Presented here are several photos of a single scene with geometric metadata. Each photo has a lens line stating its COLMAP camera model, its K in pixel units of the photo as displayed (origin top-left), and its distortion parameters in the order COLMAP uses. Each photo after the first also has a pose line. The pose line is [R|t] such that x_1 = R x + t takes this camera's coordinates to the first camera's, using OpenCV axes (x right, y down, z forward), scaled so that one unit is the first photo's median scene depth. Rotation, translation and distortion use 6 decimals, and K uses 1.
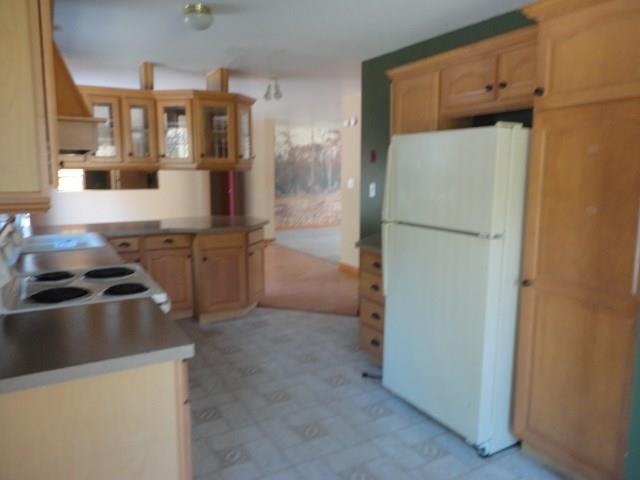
lens RADIAL K [[465.0, 0, 320.4], [0, 465.0, 236.0], [0, 0, 1]] dist [0.001149, 0.004098]
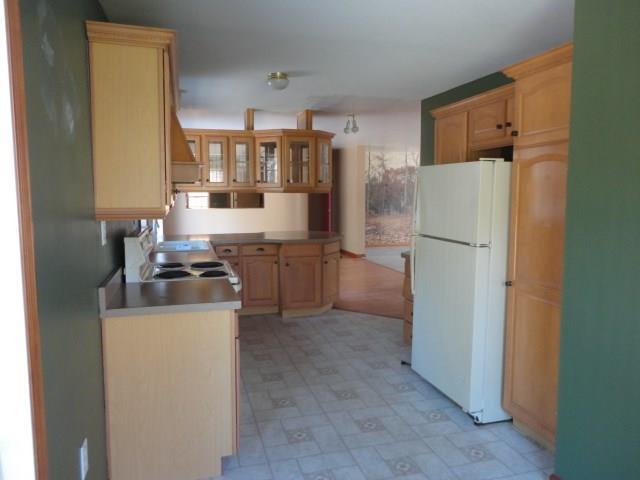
lens RADIAL K [[465.0, 0, 320.4], [0, 465.0, 236.0], [0, 0, 1]] dist [0.001149, 0.004098]
pose [[0.971268, 0.021211, -0.237042, 0.163710], [-0.031436, 0.998727, -0.039439, 0.025451], [0.235904, 0.045758, 0.970698, -0.229888]]
